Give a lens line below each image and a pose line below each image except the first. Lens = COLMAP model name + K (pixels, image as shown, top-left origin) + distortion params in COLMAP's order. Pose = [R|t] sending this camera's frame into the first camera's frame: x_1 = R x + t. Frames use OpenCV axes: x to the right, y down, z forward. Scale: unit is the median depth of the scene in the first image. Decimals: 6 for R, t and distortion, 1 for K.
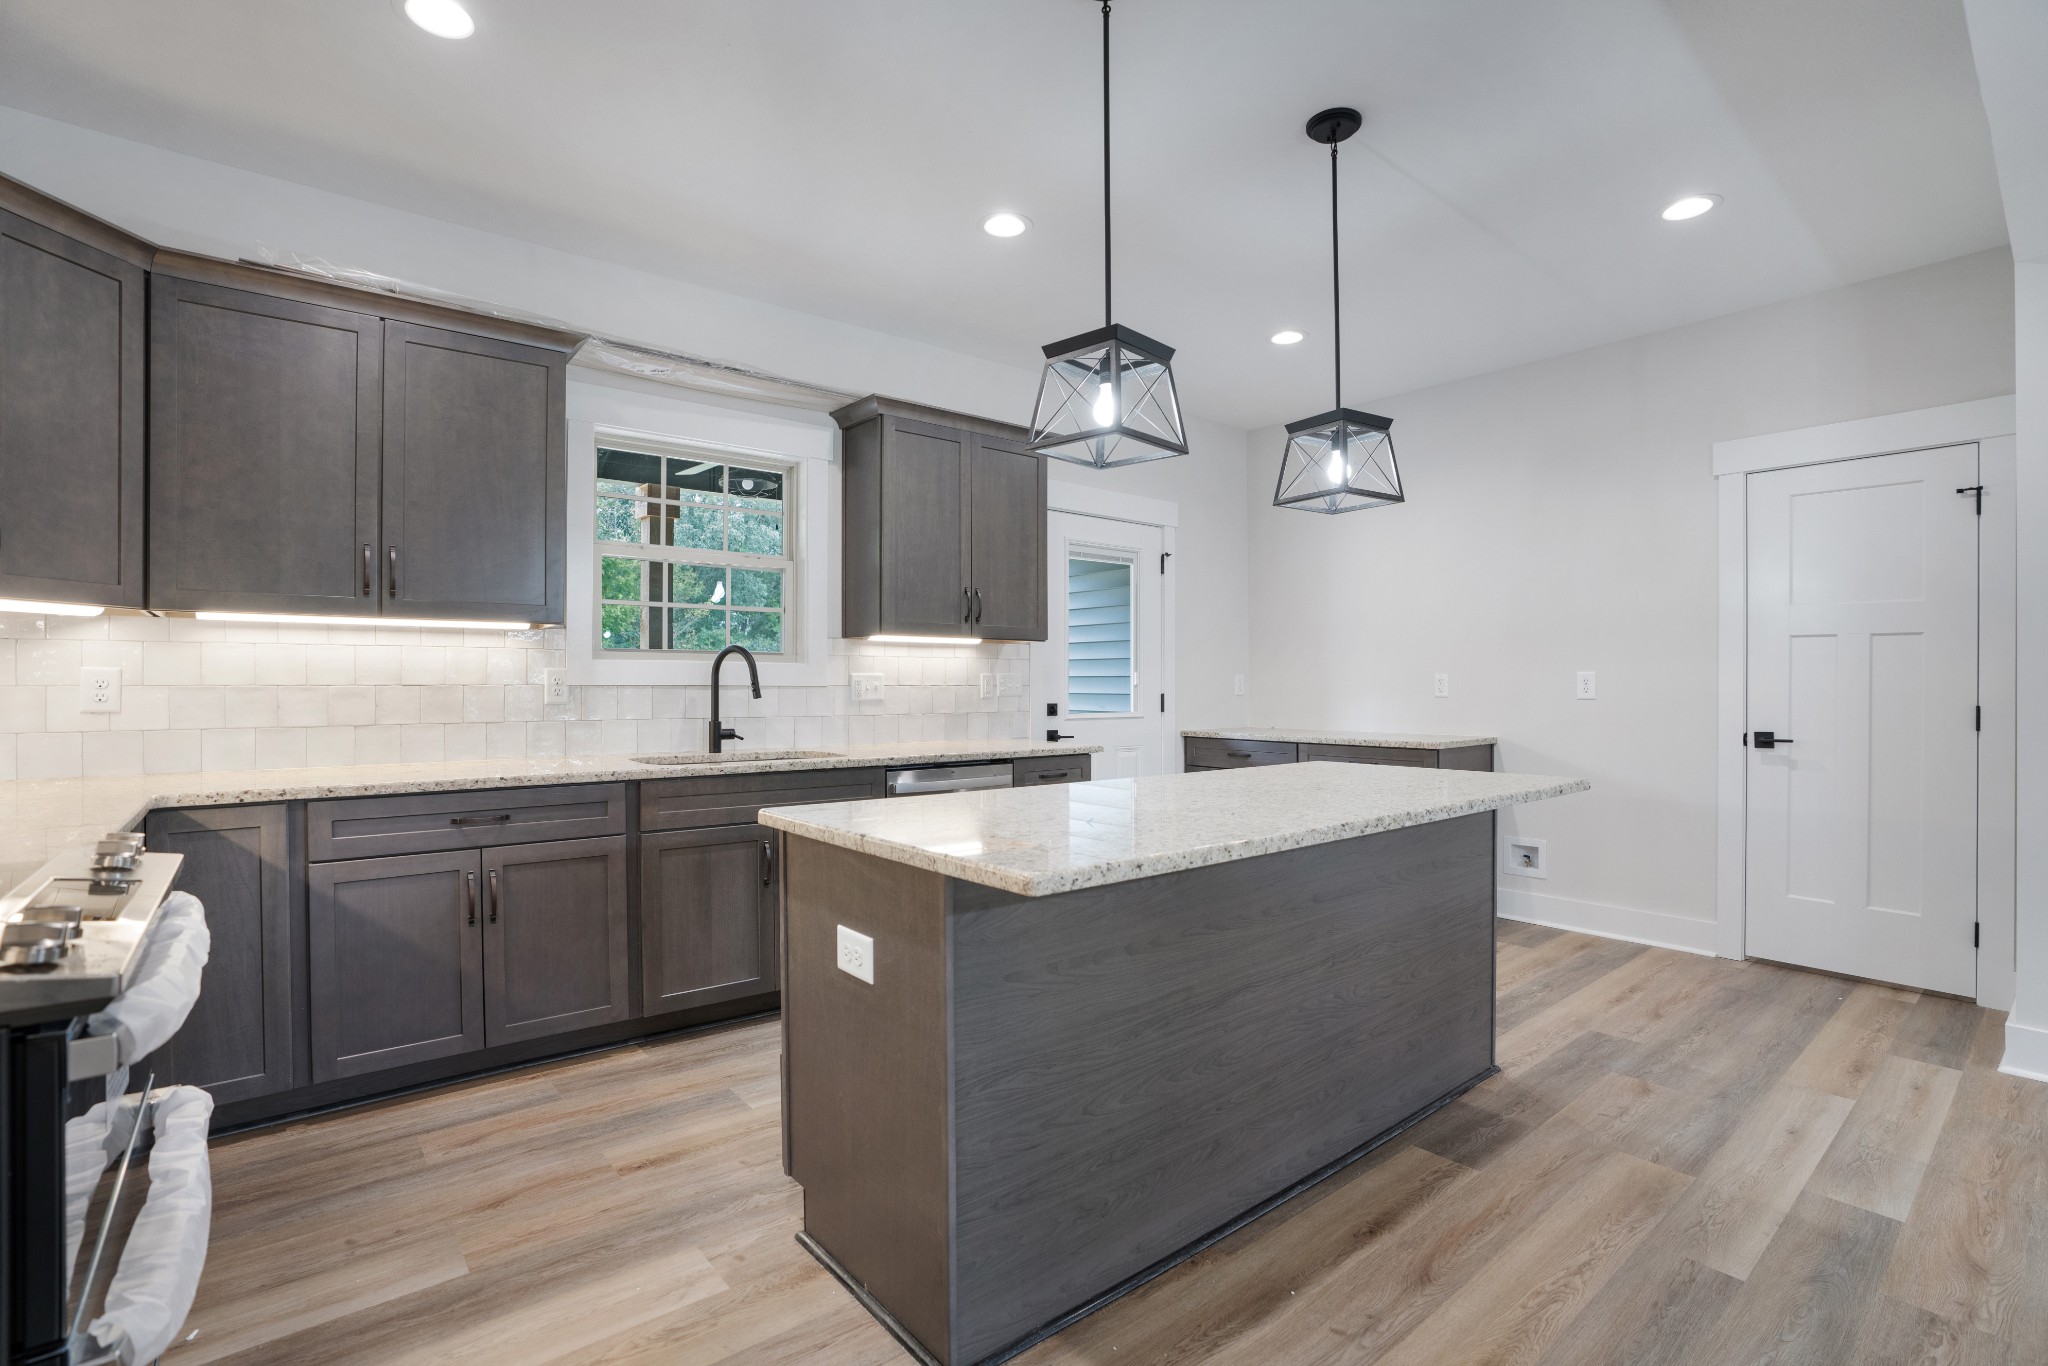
lens RADIAL K [[944.7, 0, 1012.3], [0, 944.7, 684.4], [0, 0, 1]] dist [-0.052558, 0.013016]
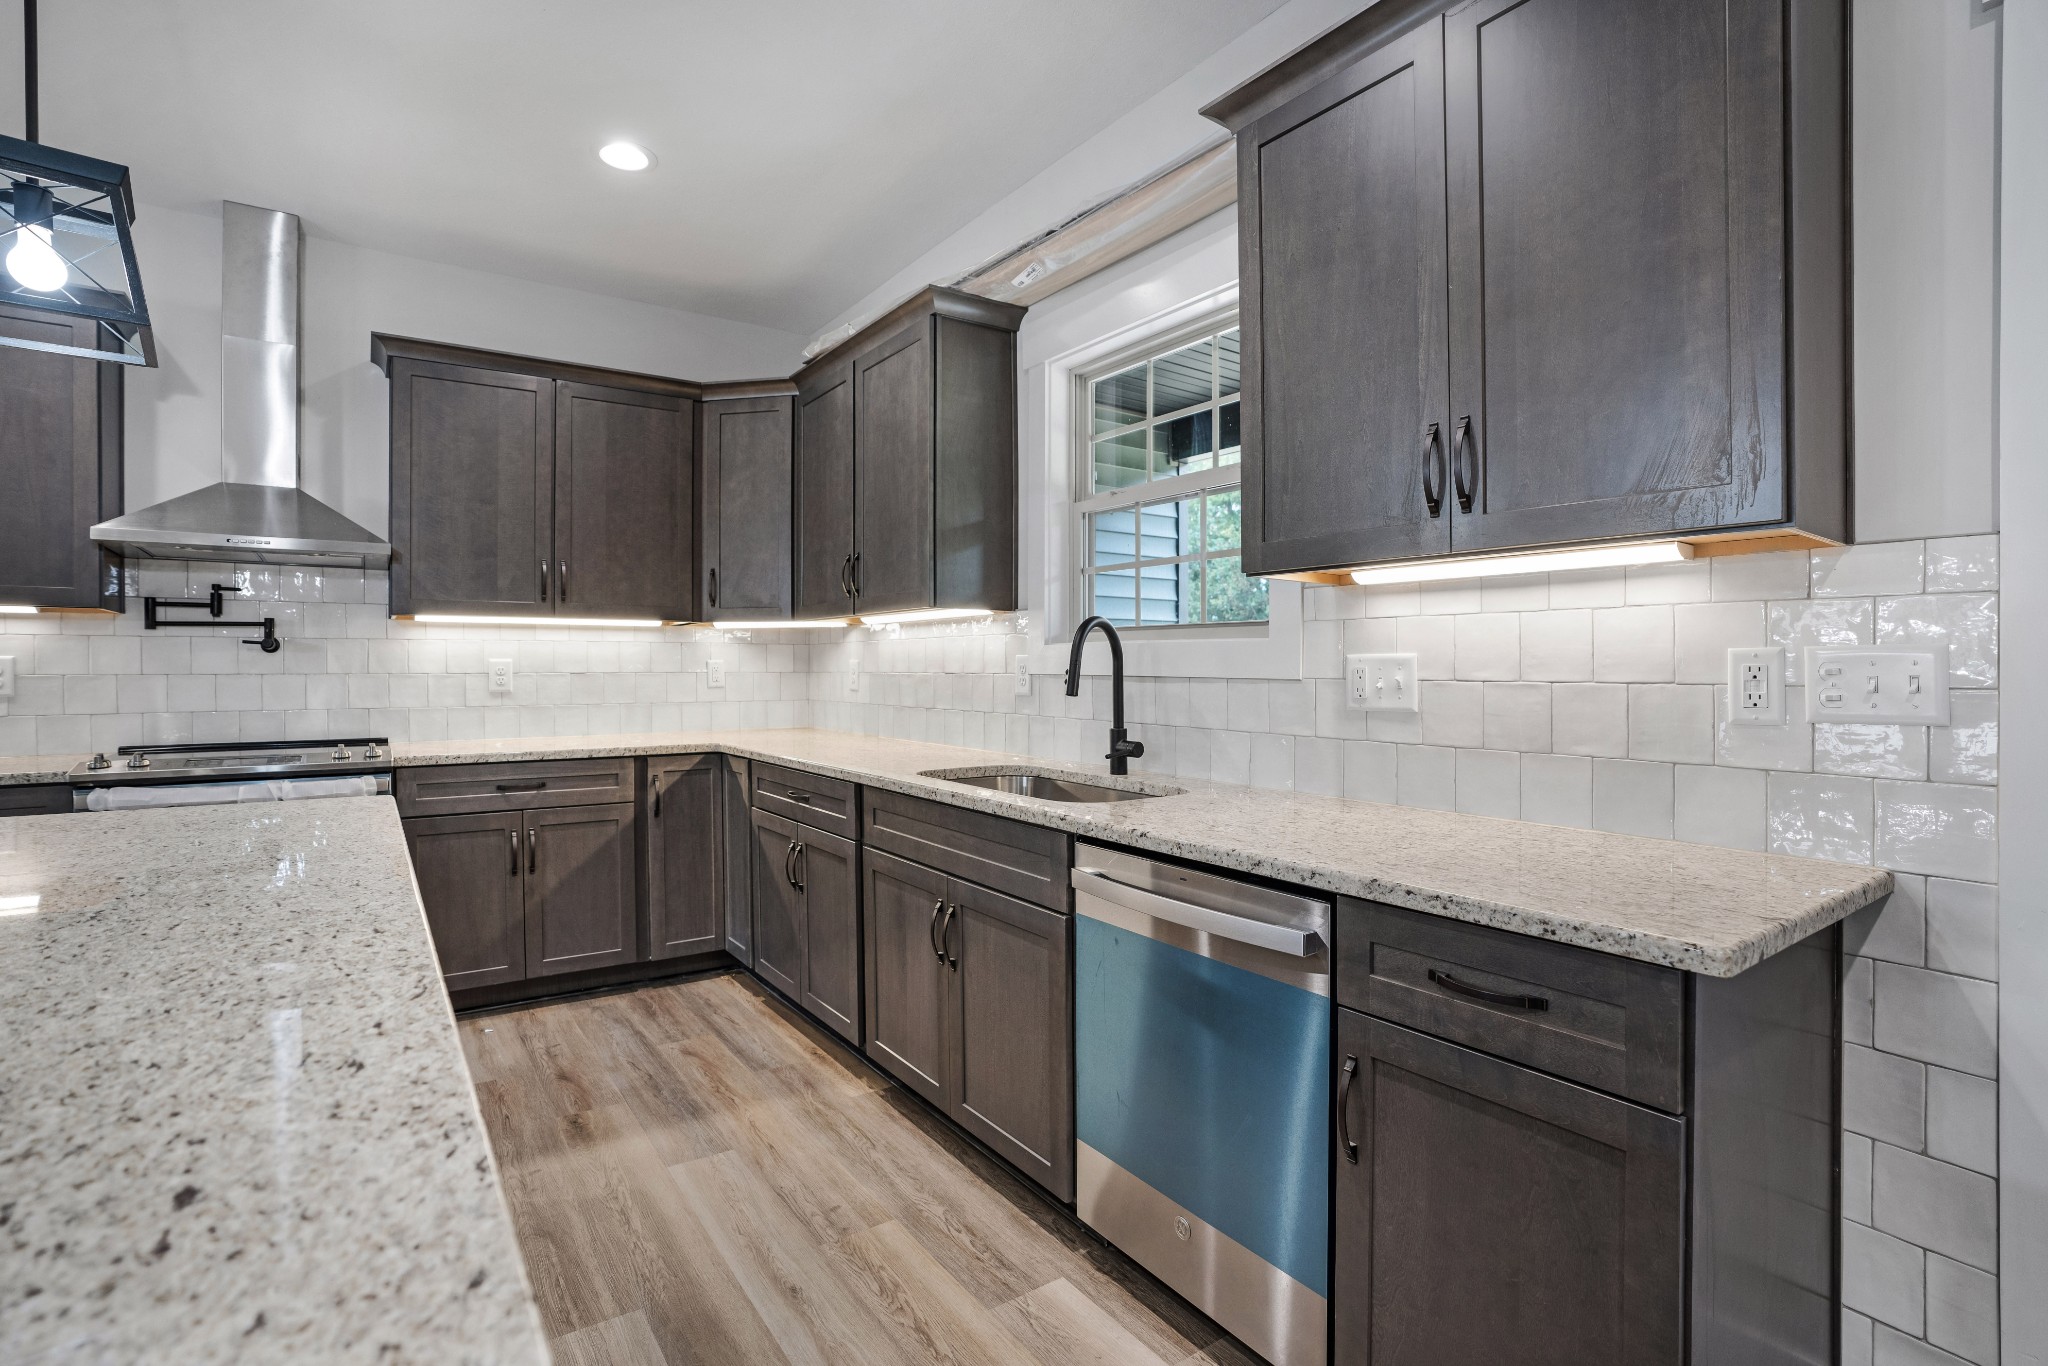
lens RADIAL K [[944.7, 0, 969.6], [0, 944.7, 676.5], [0, 0, 1]] dist [-0.052558, 0.013016]
pose [[-0.095625, 0.009517, -0.995372, 0.515114], [-0.000754, 0.999953, 0.009633, -0.007218], [0.995417, 0.001672, -0.095613, 1.296064]]
